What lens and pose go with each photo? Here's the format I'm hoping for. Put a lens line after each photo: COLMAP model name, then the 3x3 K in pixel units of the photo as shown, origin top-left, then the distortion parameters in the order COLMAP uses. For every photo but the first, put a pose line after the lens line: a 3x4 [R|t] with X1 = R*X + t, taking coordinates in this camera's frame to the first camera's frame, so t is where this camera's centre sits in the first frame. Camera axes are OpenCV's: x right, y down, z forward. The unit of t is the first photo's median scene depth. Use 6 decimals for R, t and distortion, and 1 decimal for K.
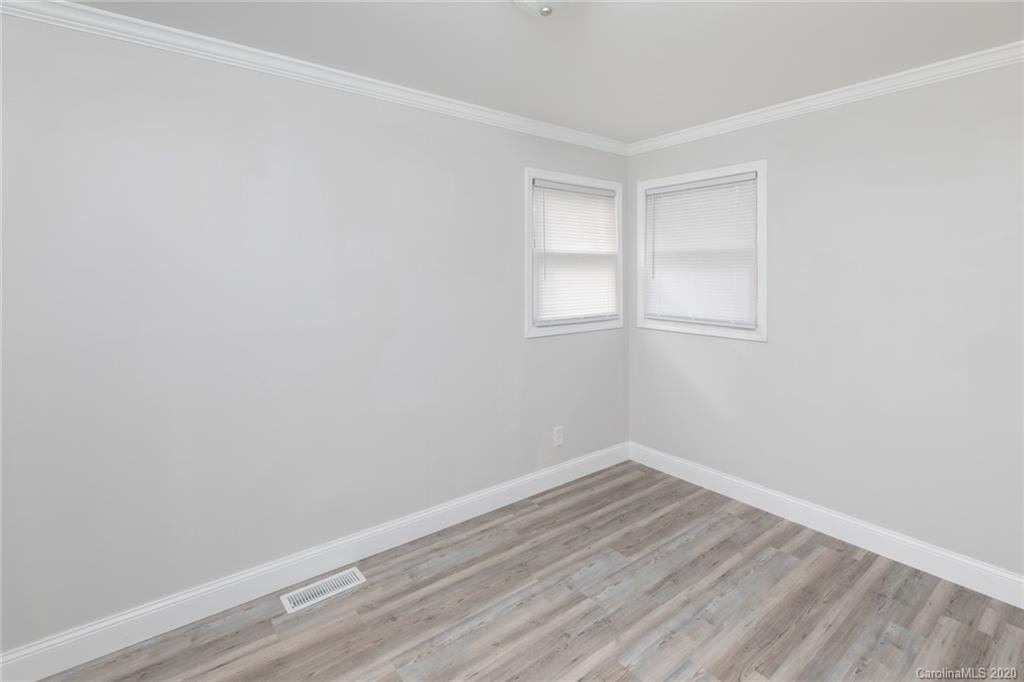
lens RADIAL K [[462.0, 0, 511.1], [0, 462.0, 327.5], [0, 0, 1]] dist [-0.025622, 0.000592]
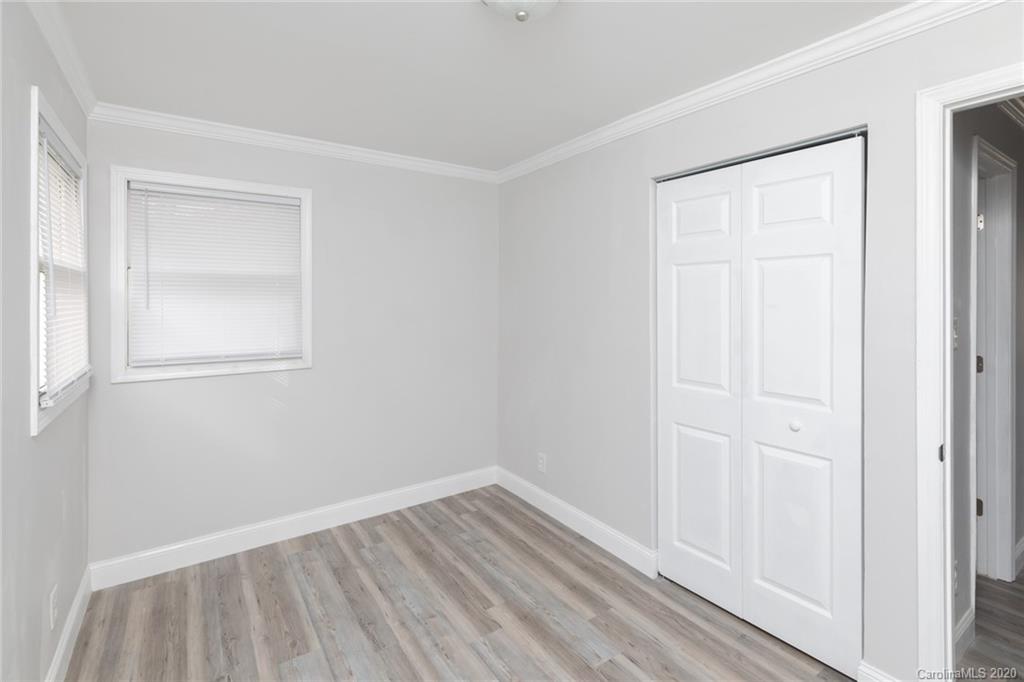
lens RADIAL K [[465.8, 0, 494.3], [0, 465.8, 346.7], [0, 0, 1]] dist [-0.017398, 0.000097]
pose [[0.062213, -0.099785, 0.993062, -0.472846], [0.120380, 0.988476, 0.091783, -0.064934], [-0.990777, 0.113834, 0.073508, 0.548371]]
